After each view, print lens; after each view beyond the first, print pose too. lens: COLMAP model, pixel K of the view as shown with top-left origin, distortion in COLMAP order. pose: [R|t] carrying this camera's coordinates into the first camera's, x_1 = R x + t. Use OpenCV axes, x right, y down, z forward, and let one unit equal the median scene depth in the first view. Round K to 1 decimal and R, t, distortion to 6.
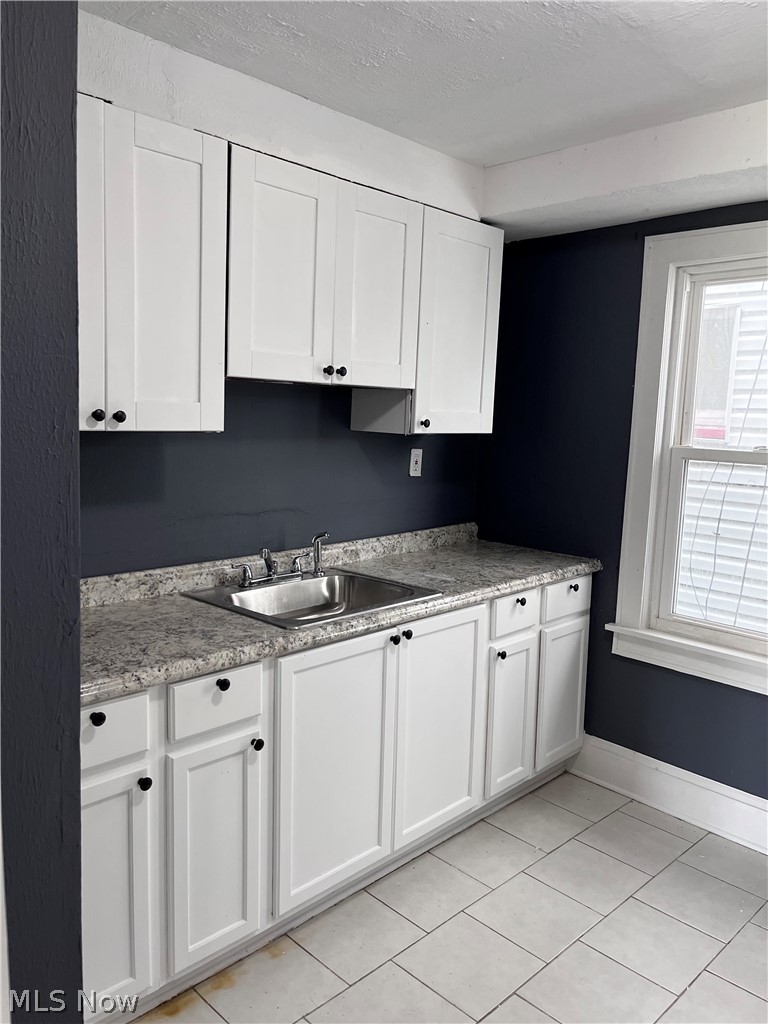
lens RADIAL K [[781.8, 0, 384.0], [0, 781.8, 512.0], [0, 0, 1]] dist [0.074910, -0.087504]
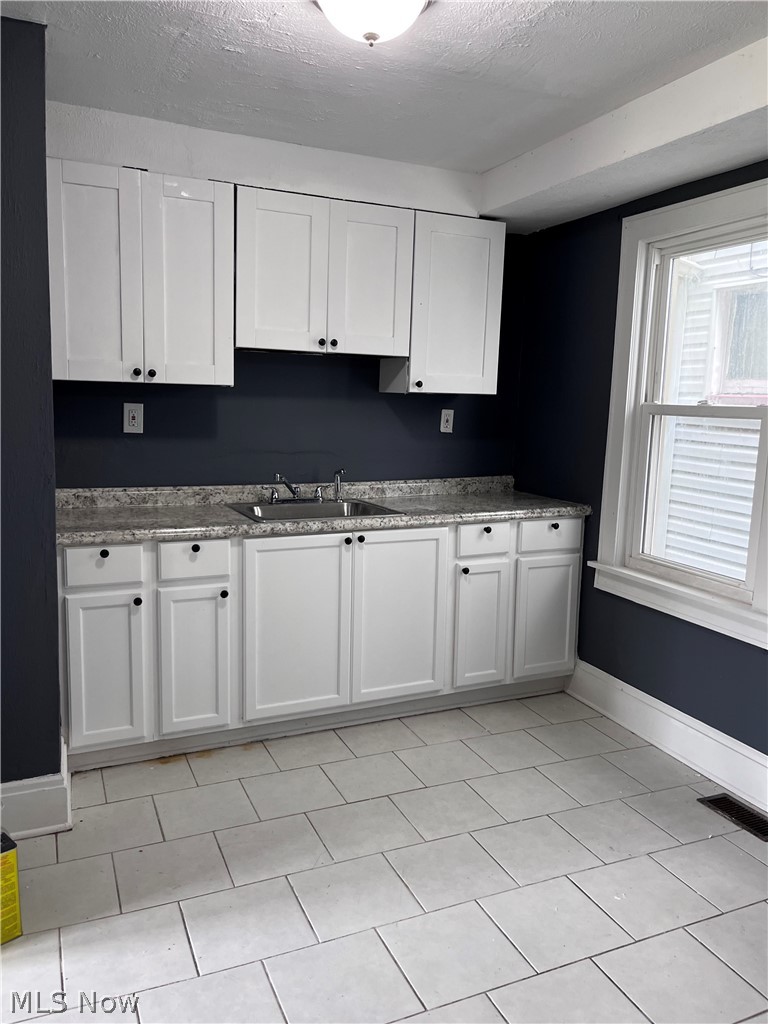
lens RADIAL K [[781.8, 0, 384.0], [0, 781.8, 512.0], [0, 0, 1]] dist [0.074910, -0.087504]
pose [[0.932340, 0.044231, -0.358868, 0.462872], [-0.043227, 0.999007, 0.010827, 0.080723], [0.358990, 0.005419, 0.933326, -0.192974]]
